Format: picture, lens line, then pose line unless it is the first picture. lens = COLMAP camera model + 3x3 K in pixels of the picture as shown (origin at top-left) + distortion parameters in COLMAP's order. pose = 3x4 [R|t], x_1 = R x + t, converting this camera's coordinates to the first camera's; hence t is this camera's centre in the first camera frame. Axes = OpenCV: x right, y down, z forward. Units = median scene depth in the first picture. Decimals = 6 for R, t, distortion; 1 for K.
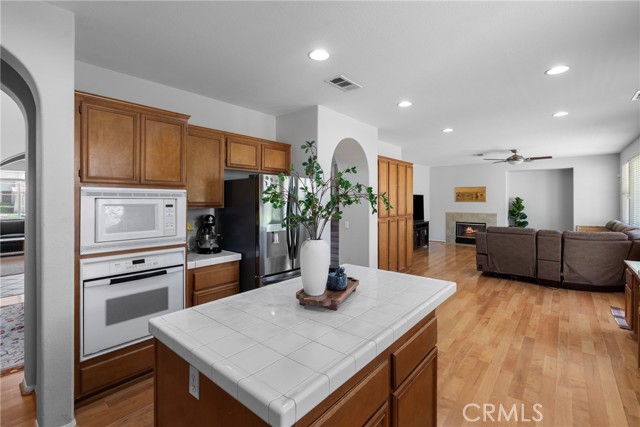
lens RADIAL K [[293.4, 0, 313.2], [0, 293.4, 201.5], [0, 0, 1]] dist [-0.012117, 0.002794]
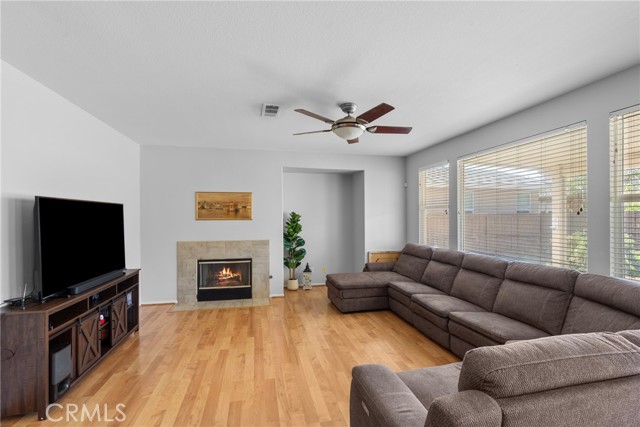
lens RADIAL K [[293.4, 0, 323.0], [0, 293.4, 216.7], [0, 0, 1]] dist [-0.012117, 0.002794]
pose [[0.591724, 0.002298, 0.806137, 0.218074], [0.005203, 0.999964, -0.006670, -0.000169], [-0.806124, 0.008142, 0.591691, 0.550448]]
